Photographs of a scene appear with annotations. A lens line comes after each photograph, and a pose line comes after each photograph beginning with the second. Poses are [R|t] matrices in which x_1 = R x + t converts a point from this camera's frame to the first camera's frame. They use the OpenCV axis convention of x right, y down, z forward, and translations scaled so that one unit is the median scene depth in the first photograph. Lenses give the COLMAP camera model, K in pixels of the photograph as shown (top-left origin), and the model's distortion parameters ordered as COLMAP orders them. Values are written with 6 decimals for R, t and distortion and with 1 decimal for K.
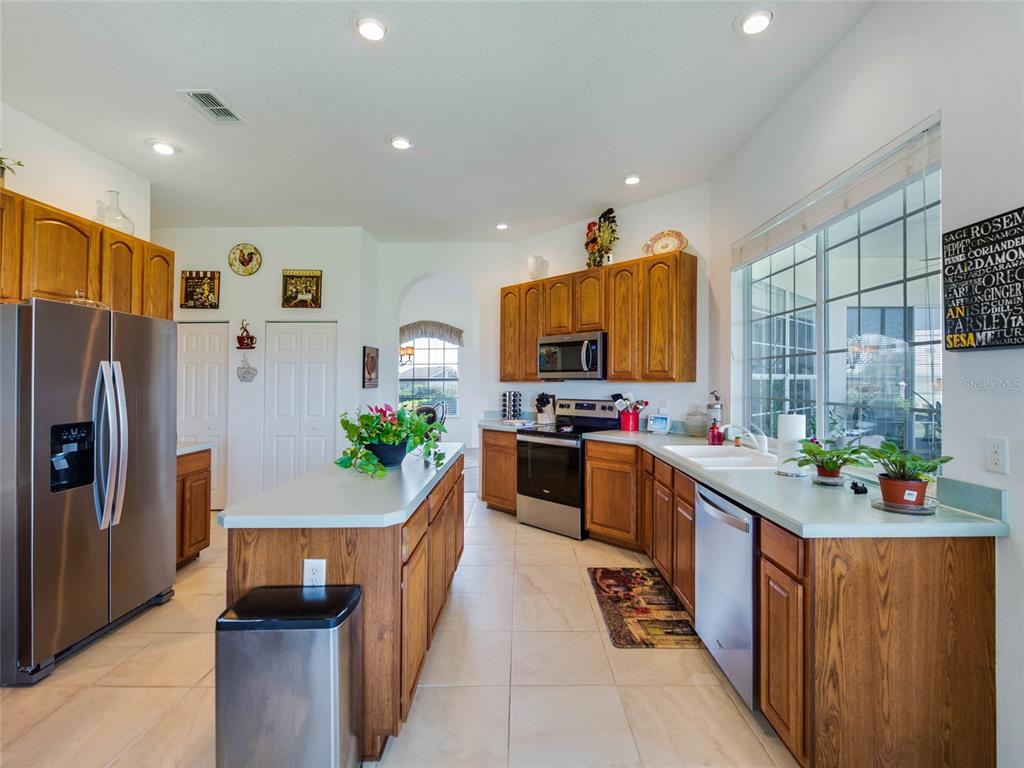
lens RADIAL K [[414.7, 0, 512.1], [0, 414.7, 370.1], [0, 0, 1]] dist [0.000183, -0.000016]
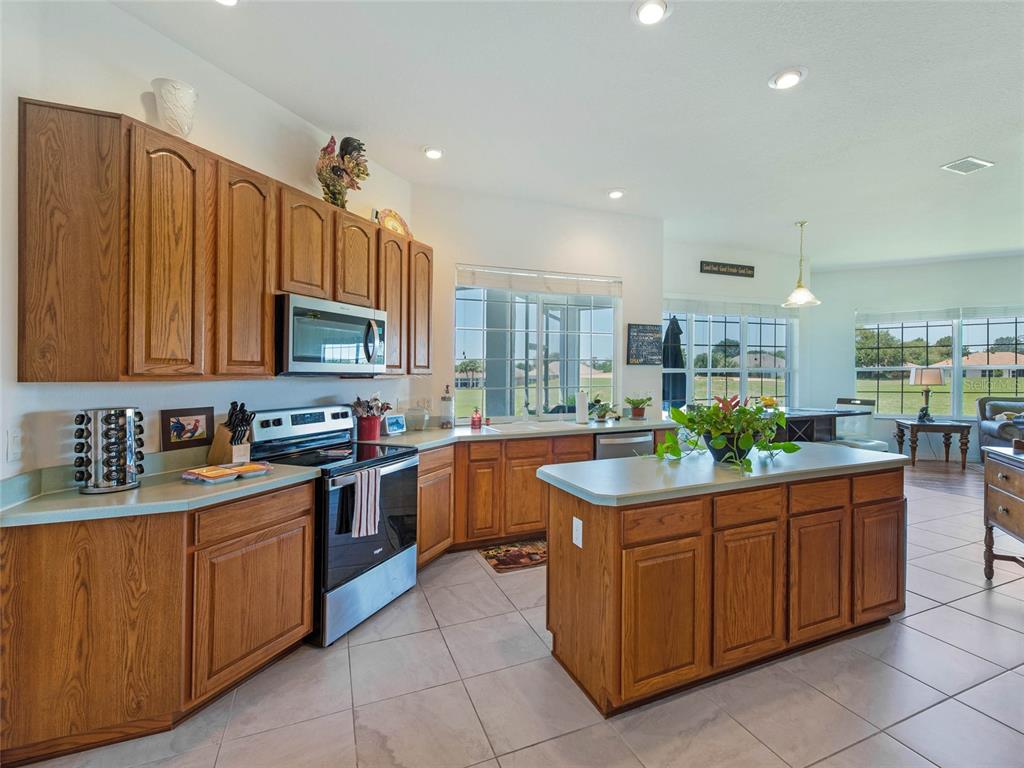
lens RADIAL K [[463.3, 0, 512.0], [0, 463.3, 384.0], [0, 0, 1]] dist [0.000786, 0.000043]
pose [[-0.318626, -0.005155, 0.947866, -0.831019], [-0.011214, 0.999936, 0.001669, 0.045271], [-0.947814, -0.010098, -0.318663, 1.317771]]
